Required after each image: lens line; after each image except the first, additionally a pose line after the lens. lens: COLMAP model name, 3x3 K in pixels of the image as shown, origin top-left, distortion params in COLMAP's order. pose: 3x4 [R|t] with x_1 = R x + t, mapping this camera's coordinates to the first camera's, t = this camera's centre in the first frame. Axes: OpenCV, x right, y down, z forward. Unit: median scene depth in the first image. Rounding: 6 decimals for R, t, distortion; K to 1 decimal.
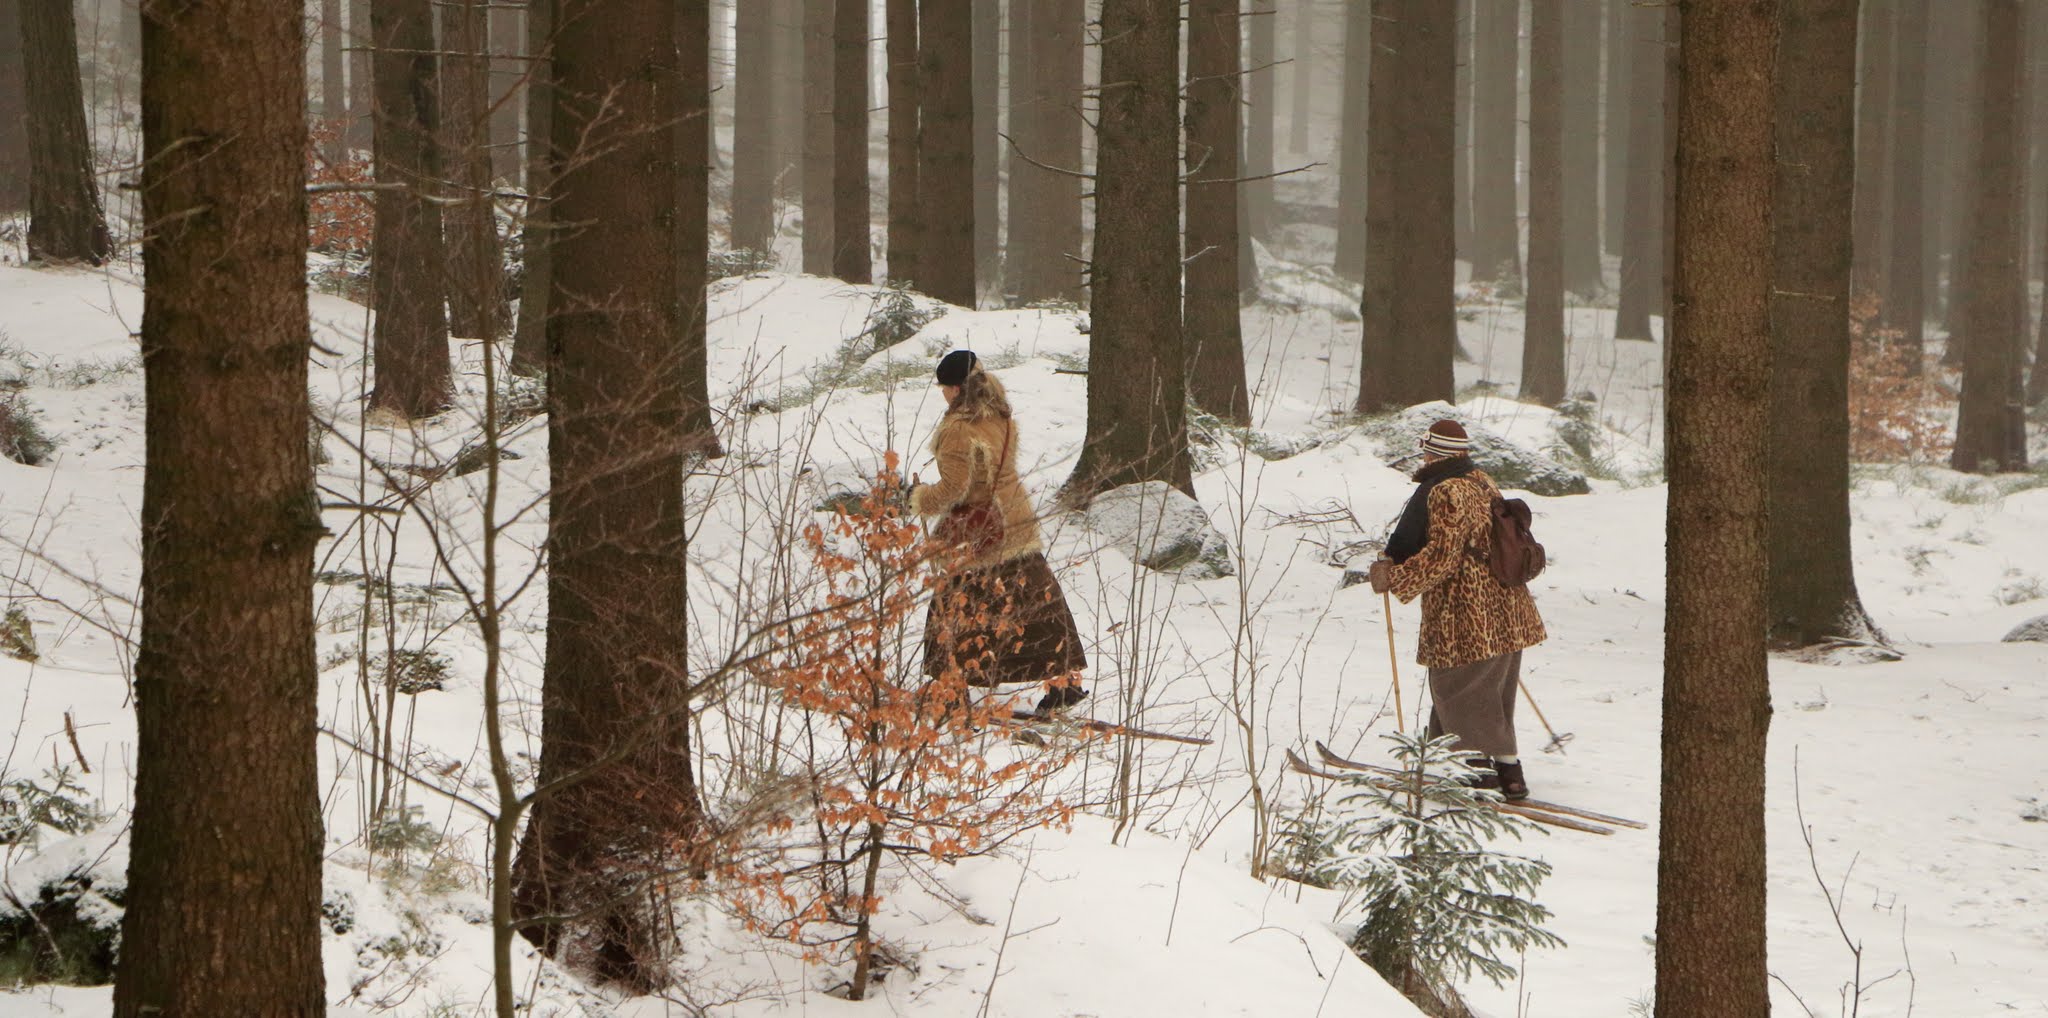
lens RADIAL K [[9348.2, 0, 1029.4], [0, 9348.2, 505.7], [0, 0, 1]] dist [1.368814, 0.000000]
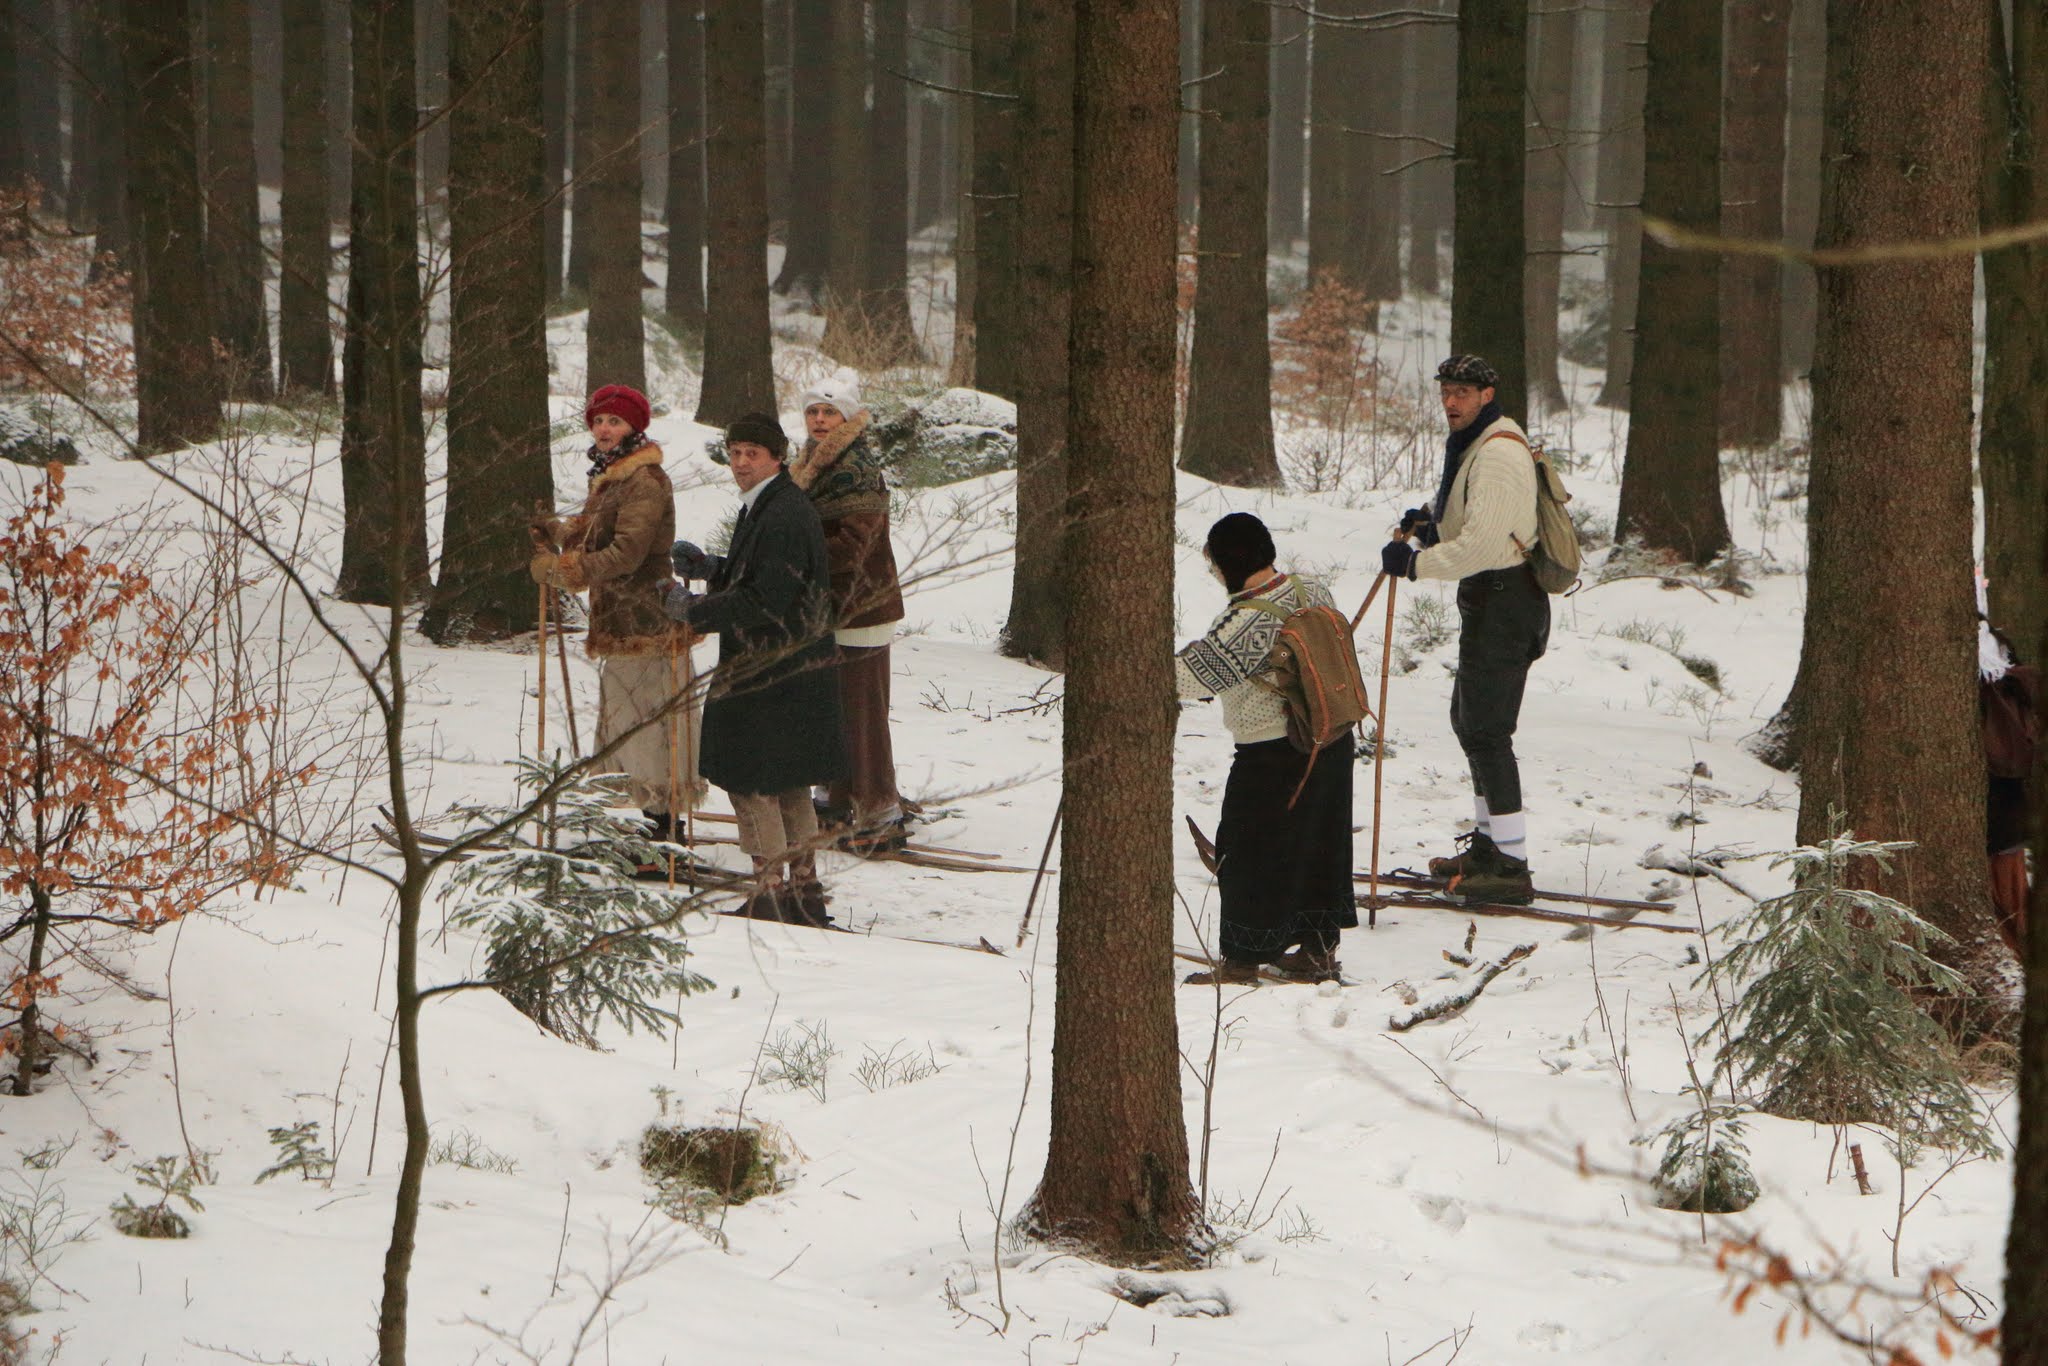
lens RADIAL K [[12714.7, 0, 1019.7], [0, 12714.7, 695.6], [0, 0, 1]] dist [2.745899, 0.000000]
pose [[0.974676, -0.048739, 0.218247, -0.206933], [0.044139, 0.998689, 0.025906, -0.012228], [-0.219224, -0.015617, 0.975550, -0.204398]]
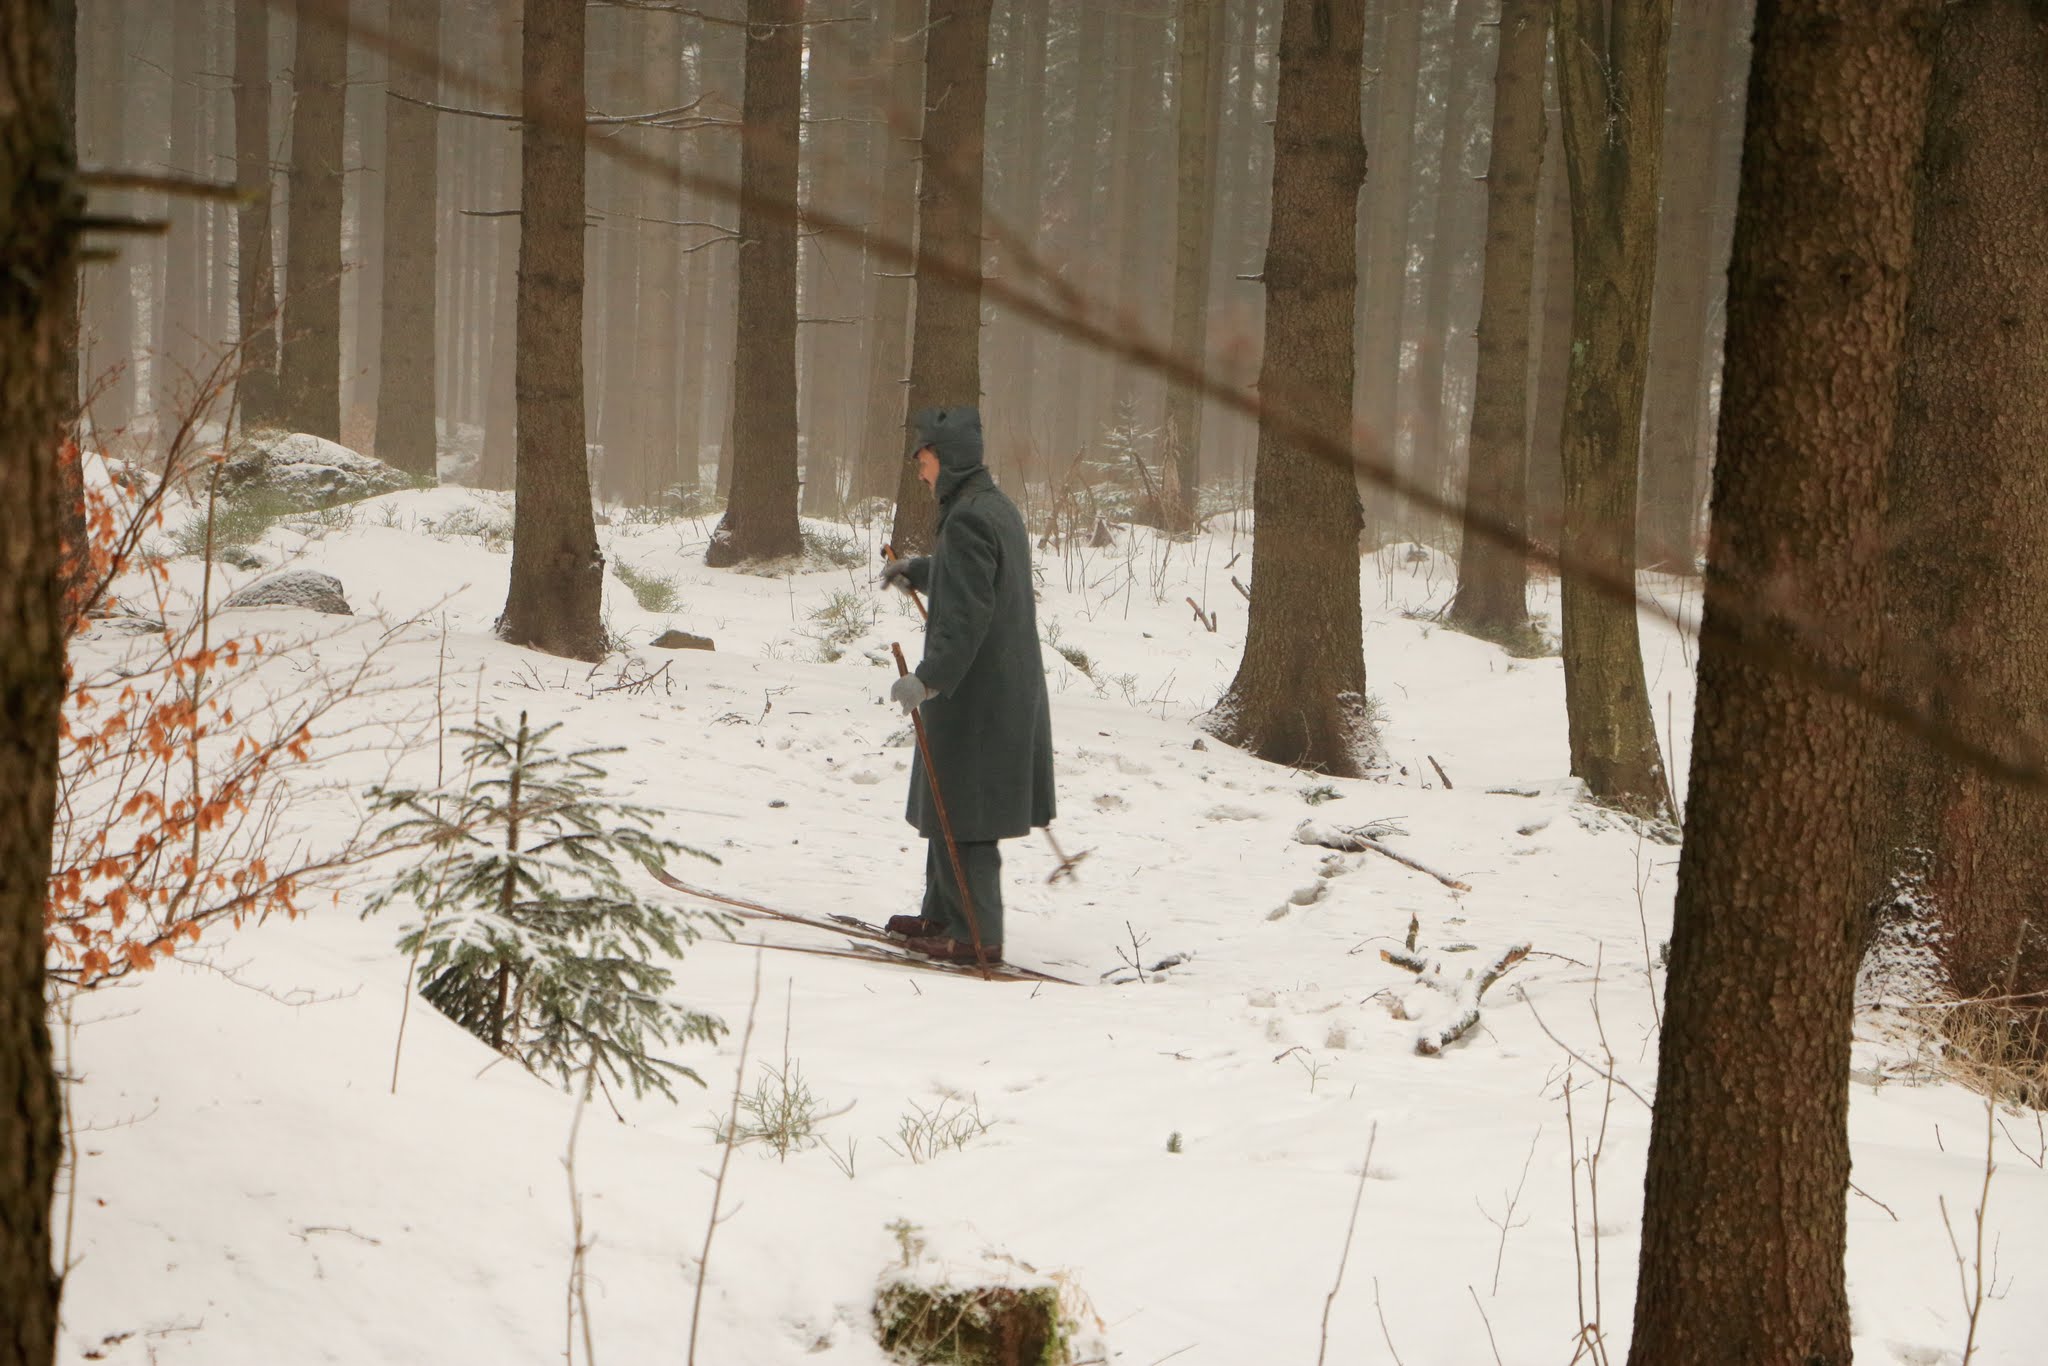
lens RADIAL K [[6775.1, 0, 1025.9], [0, 6775.1, 696.7], [0, 0, 1]] dist [0.829121, 0.000000]
pose [[0.925764, -0.050148, 0.374761, -0.121234], [0.042077, 0.998673, 0.029694, 0.011635], [-0.375753, -0.011720, 0.926646, 0.643627]]
